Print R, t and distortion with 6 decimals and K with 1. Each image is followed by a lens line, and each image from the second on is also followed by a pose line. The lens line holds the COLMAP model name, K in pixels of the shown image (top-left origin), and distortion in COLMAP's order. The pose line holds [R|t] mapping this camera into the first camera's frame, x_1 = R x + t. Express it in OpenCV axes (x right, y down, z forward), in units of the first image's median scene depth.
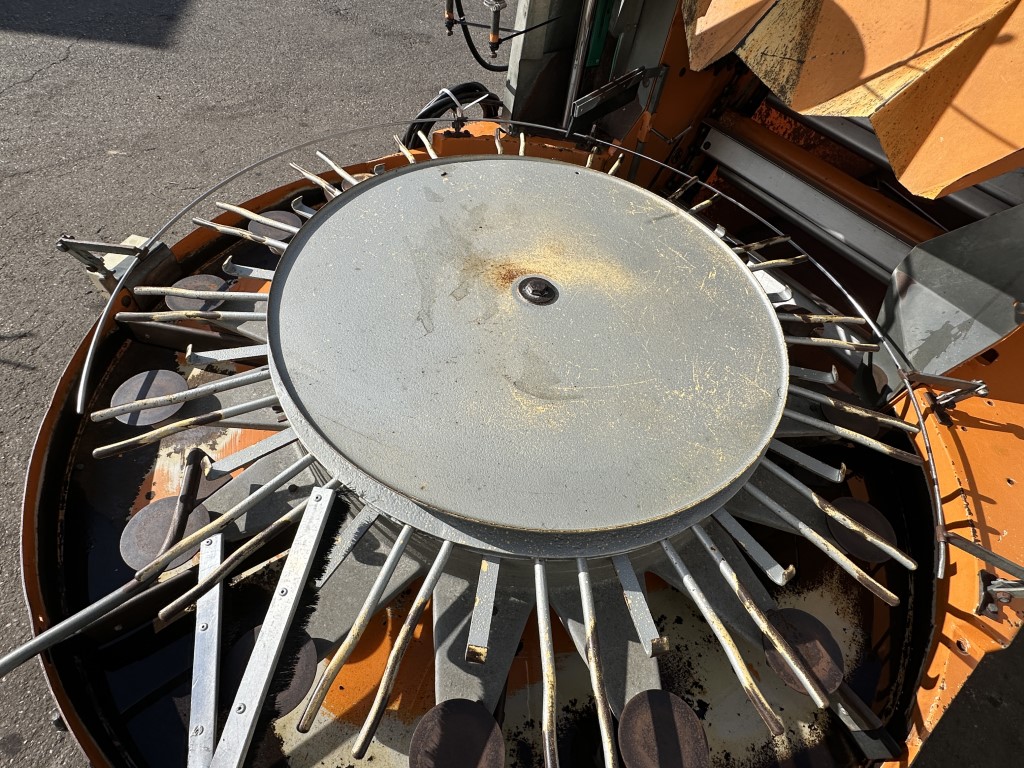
lens RADIAL K [[520.3, 0, 511.4], [0, 520.3, 399.2], [0, 0, 1]] dist [0.001392, 0.000272]
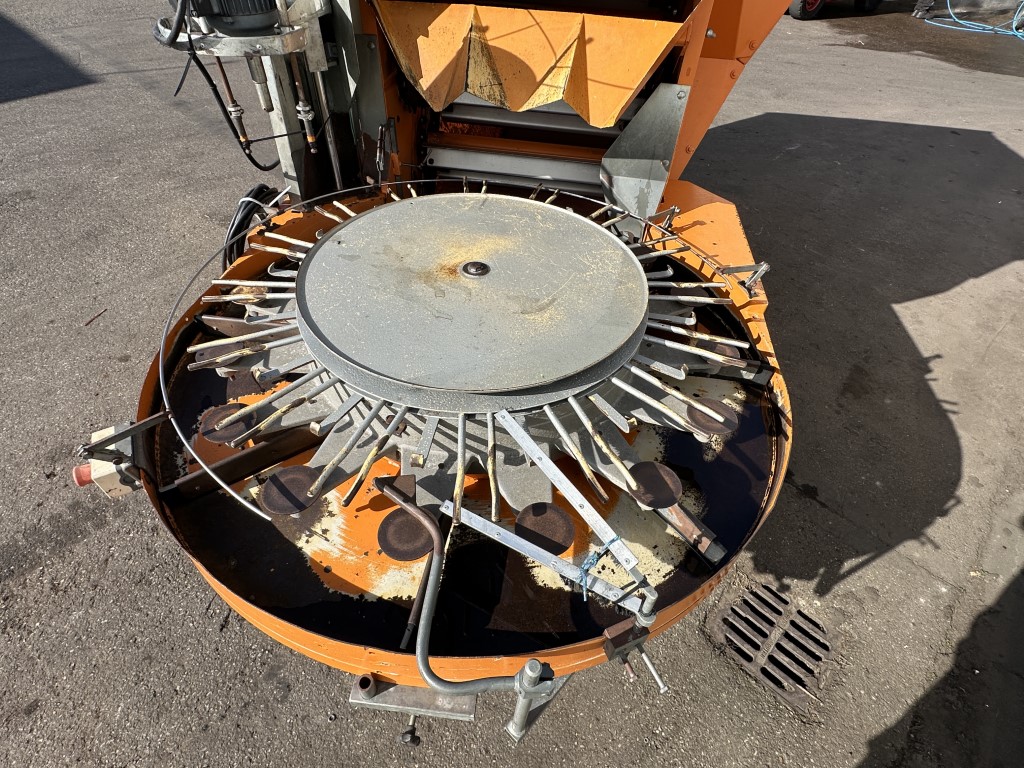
lens RADIAL K [[520.3, 0, 511.4], [0, 520.3, 399.2], [0, 0, 1]] dist [0.001392, 0.000272]
pose [[0.705787, -0.560792, 0.432872, -0.725327], [0.588406, 0.804331, 0.082643, 0.026224], [-0.394518, 0.196376, 0.897659, -0.292965]]
